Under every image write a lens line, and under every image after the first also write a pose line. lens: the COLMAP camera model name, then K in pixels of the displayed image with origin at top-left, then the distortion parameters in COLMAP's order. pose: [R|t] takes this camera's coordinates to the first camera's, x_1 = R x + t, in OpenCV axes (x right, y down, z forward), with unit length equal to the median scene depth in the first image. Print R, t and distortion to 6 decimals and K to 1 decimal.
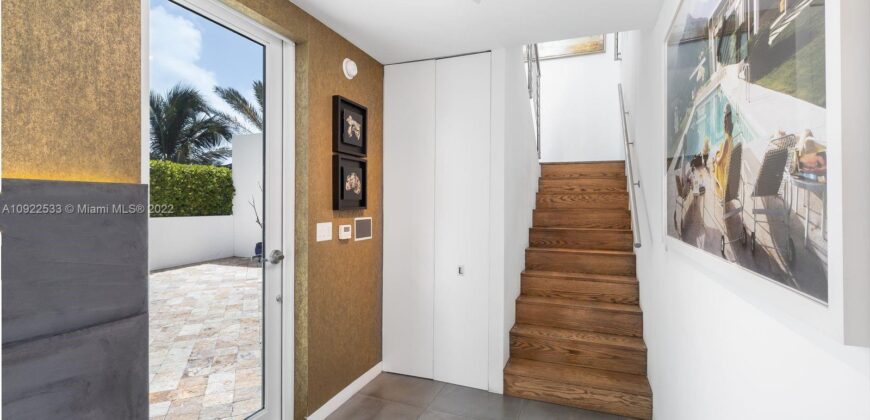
lens RADIAL K [[400.8, 0, 434.9], [0, 400.8, 206.4], [0, 0, 1]] dist [-0.000330, -0.000004]
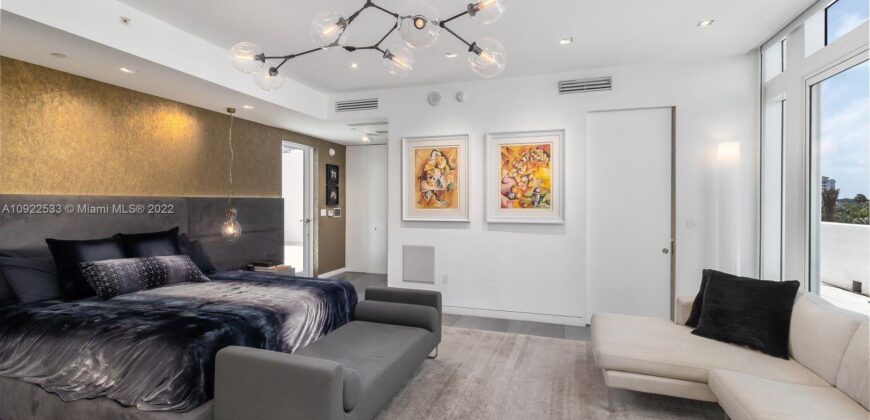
lens RADIAL K [[400.8, 0, 434.4], [0, 400.8, 207.9], [0, 0, 1]] dist [-0.000330, -0.000004]
pose [[0.998541, -0.000450, 0.053990, 0.332488], [0.000152, 0.999985, 0.005530, 0.013754], [-0.053992, -0.005514, 0.998526, -1.751089]]
